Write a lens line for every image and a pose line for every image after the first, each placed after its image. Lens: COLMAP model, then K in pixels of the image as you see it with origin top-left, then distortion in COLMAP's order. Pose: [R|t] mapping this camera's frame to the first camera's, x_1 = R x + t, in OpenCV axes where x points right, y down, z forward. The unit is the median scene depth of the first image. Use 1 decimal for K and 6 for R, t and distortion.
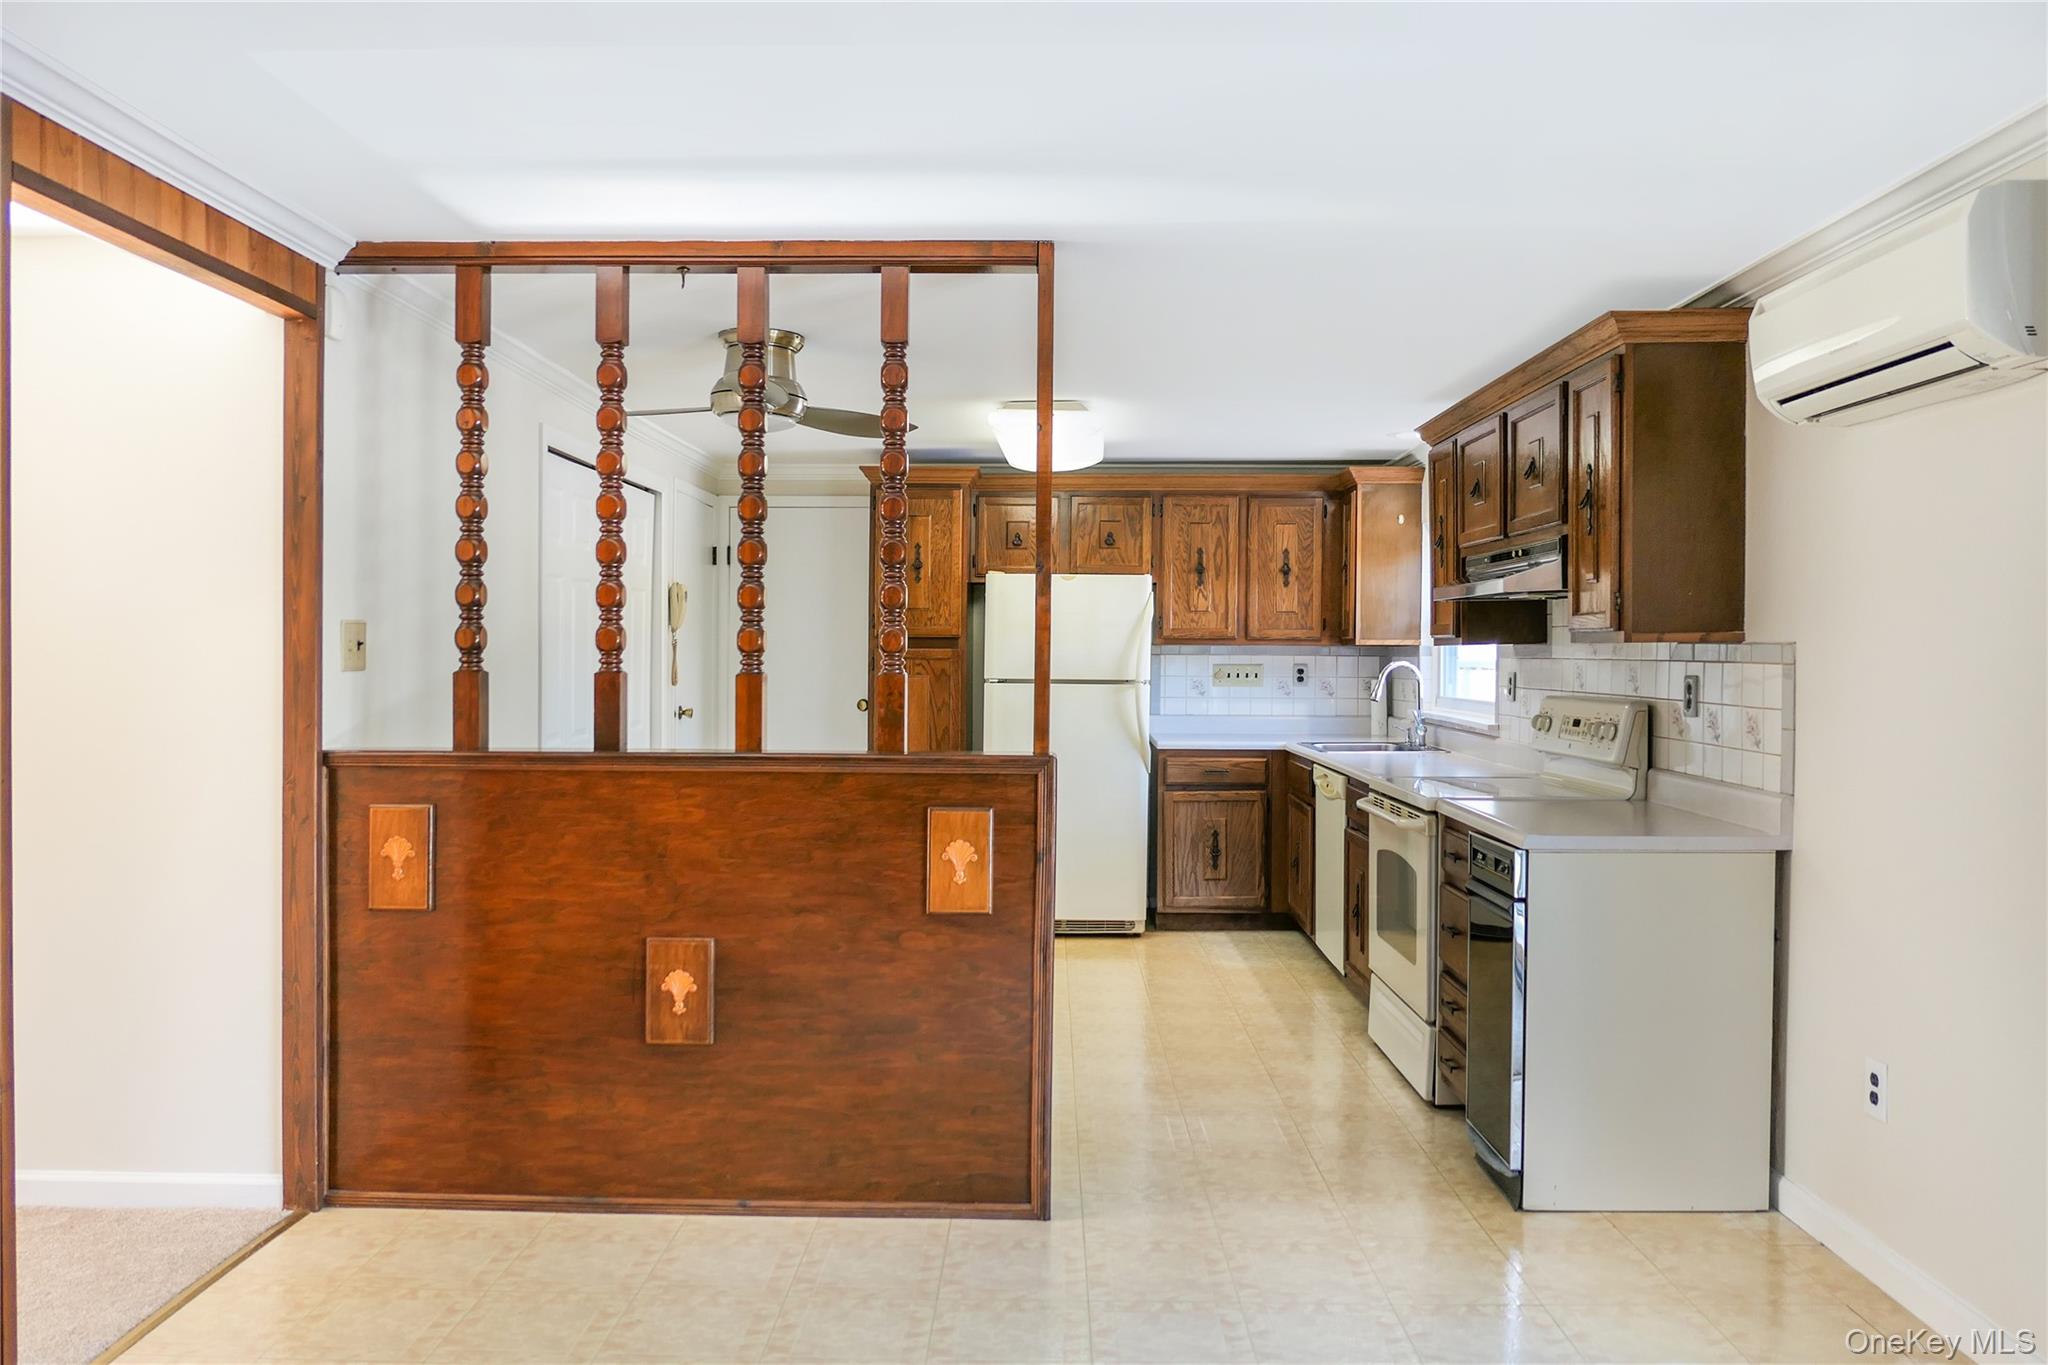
lens RADIAL K [[1446.3, 0, 1048.4], [0, 1446.3, 687.2], [0, 0, 1]] dist [-0.022047, 0.009767]
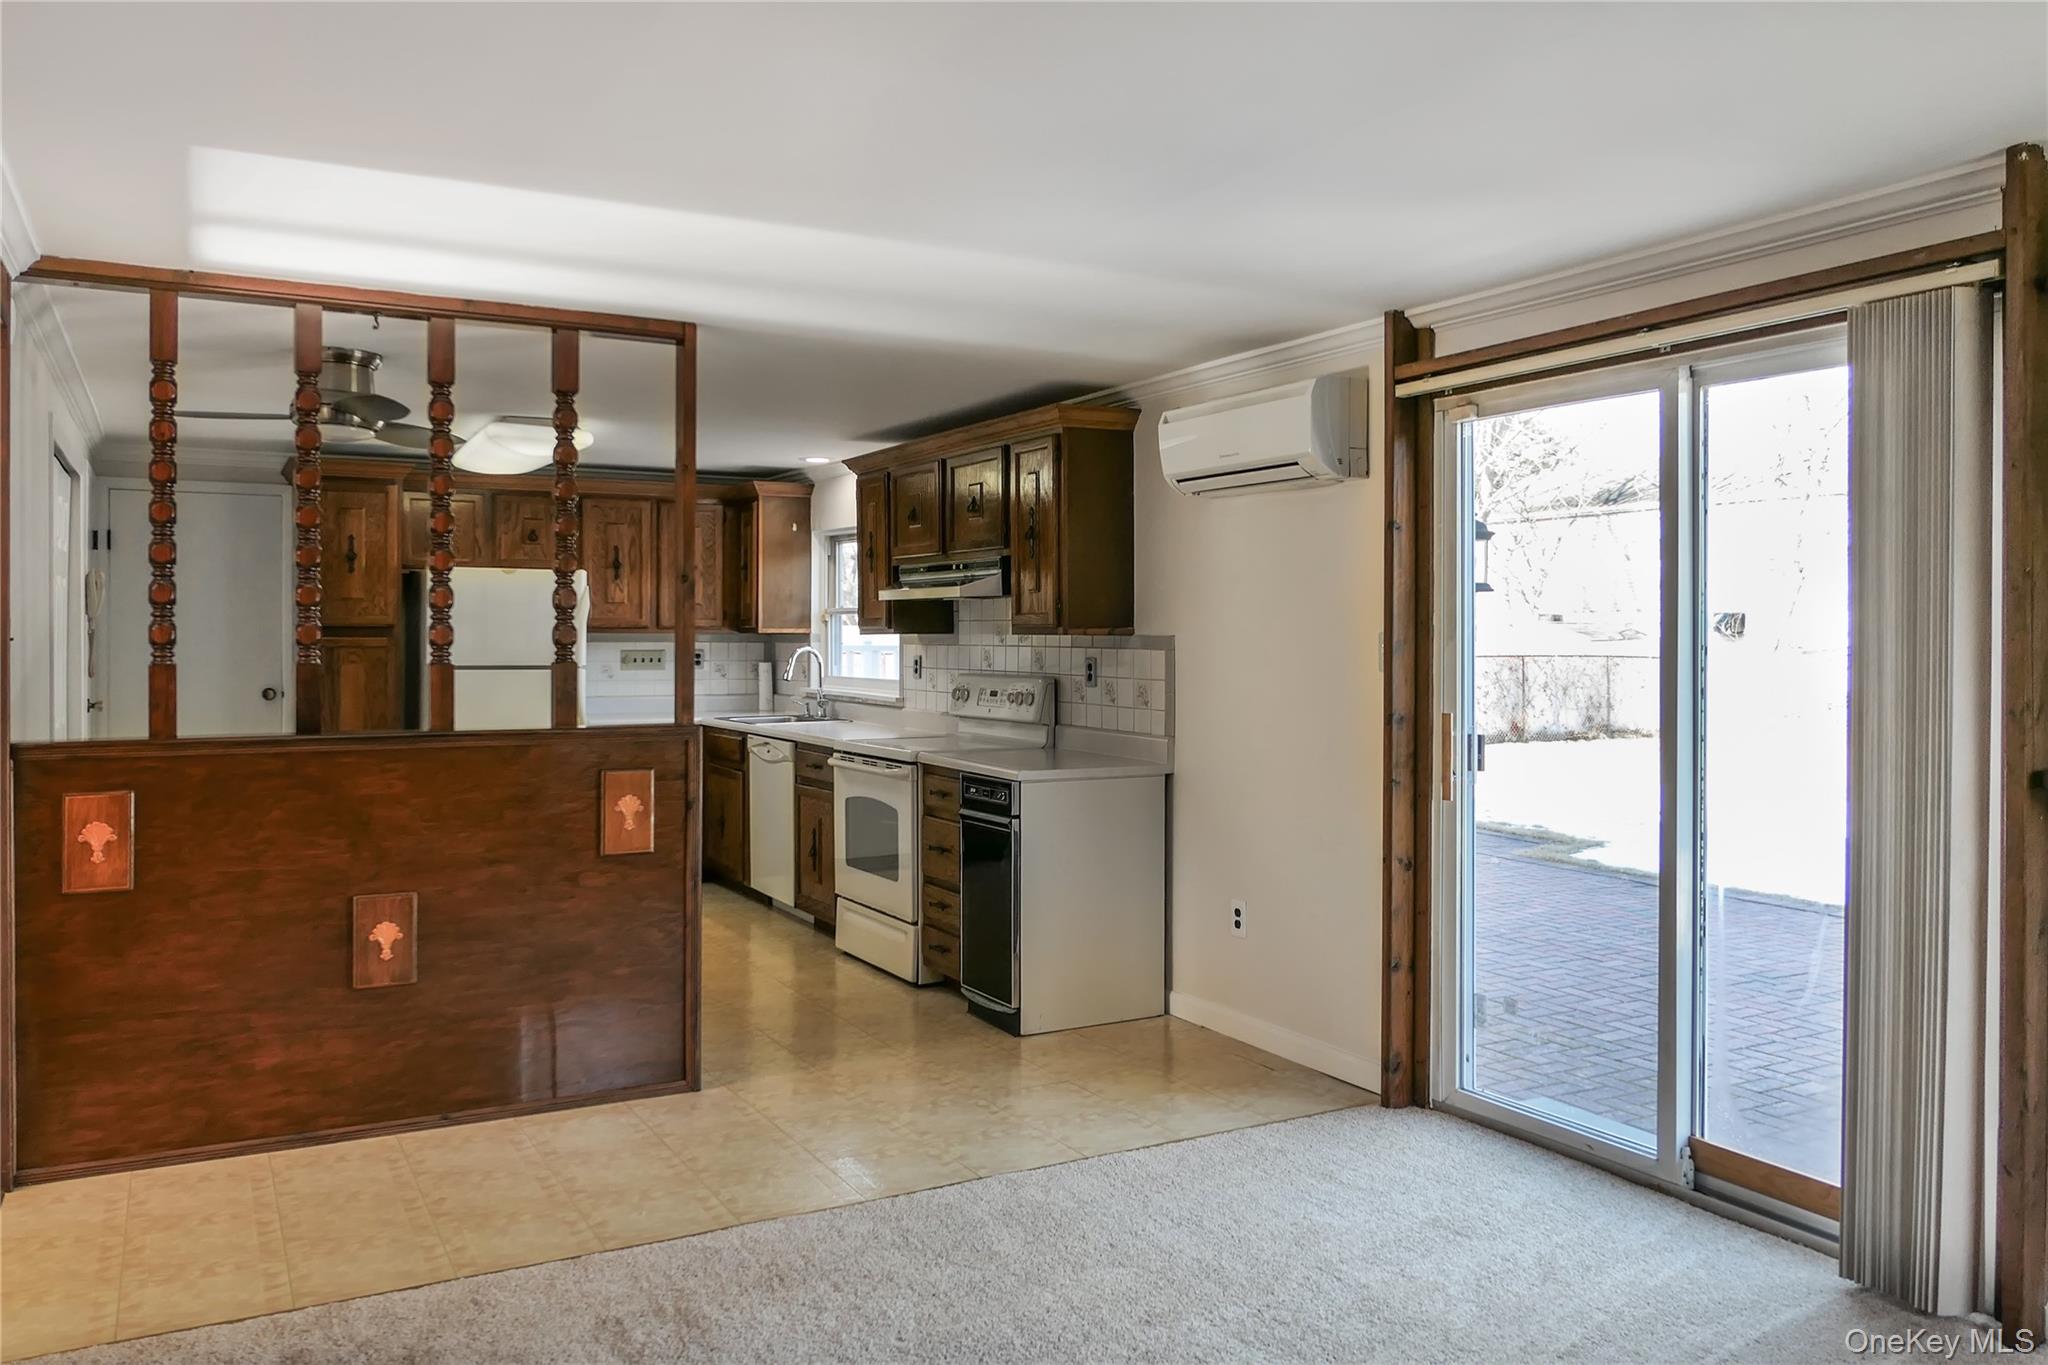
lens RADIAL K [[1466.1, 0, 976.1], [0, 1466.1, 659.5], [0, 0, 1]] dist [0.008359, 0.002199]
pose [[0.881160, -0.010549, 0.472700, -0.384843], [0.013826, 0.999898, -0.003457, -0.002962], [-0.472615, 0.009582, 0.881217, -0.253918]]
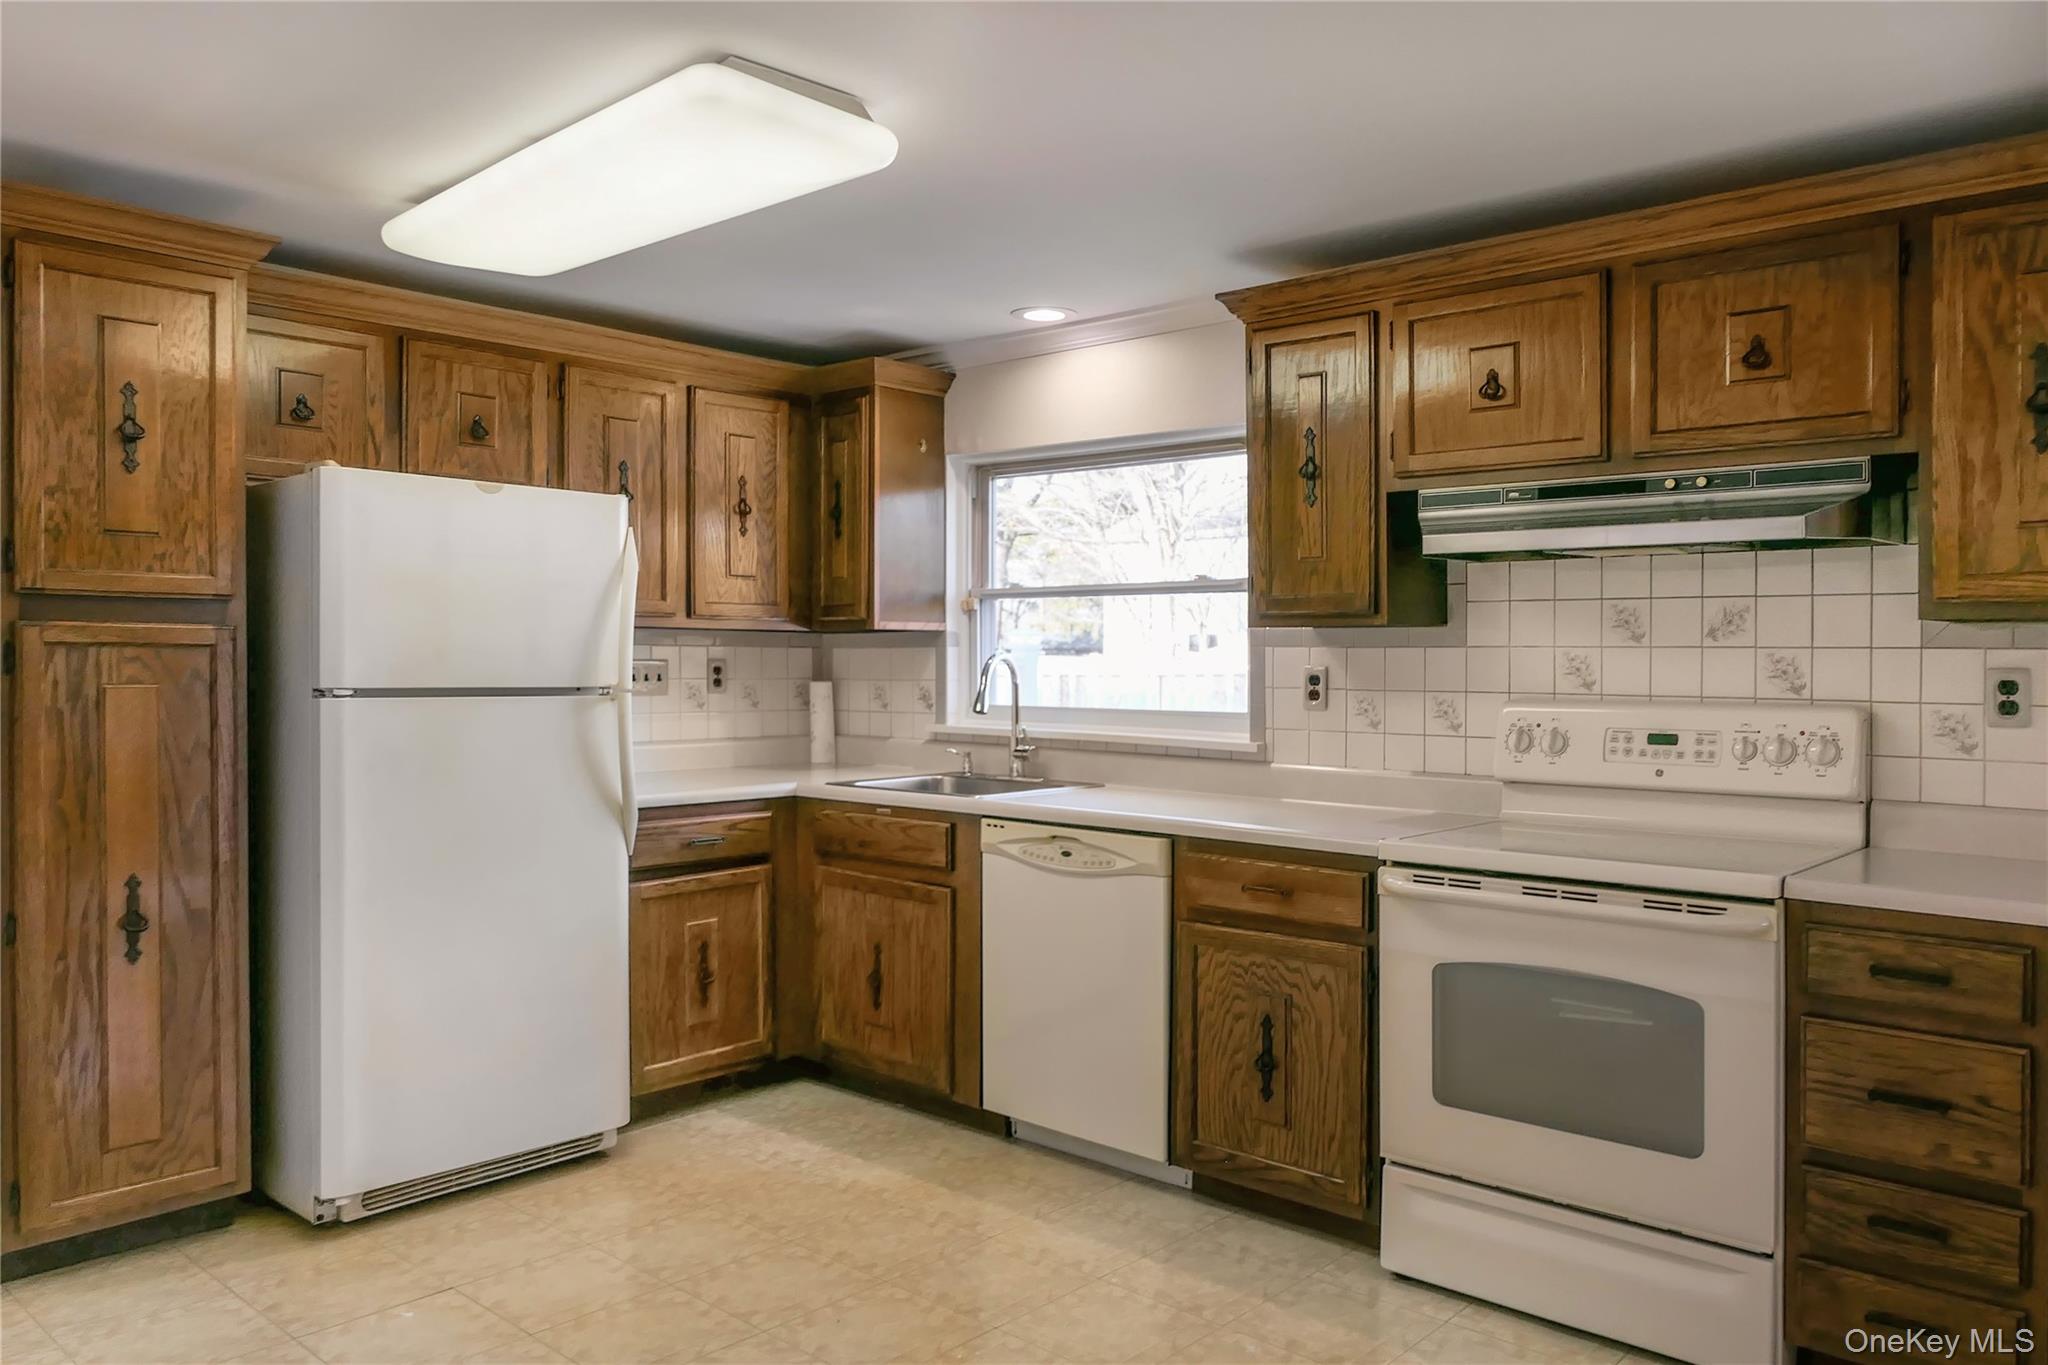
lens RADIAL K [[1495.4, 0, 1024.0], [0, 1495.4, 682.5], [0, 0, 1]] dist [0.001793, 0.004807]
pose [[0.678248, -0.011698, 0.734740, -0.482335], [0.014592, 0.999891, 0.002450, -0.011343], [-0.734688, 0.009060, 0.678344, 0.973425]]
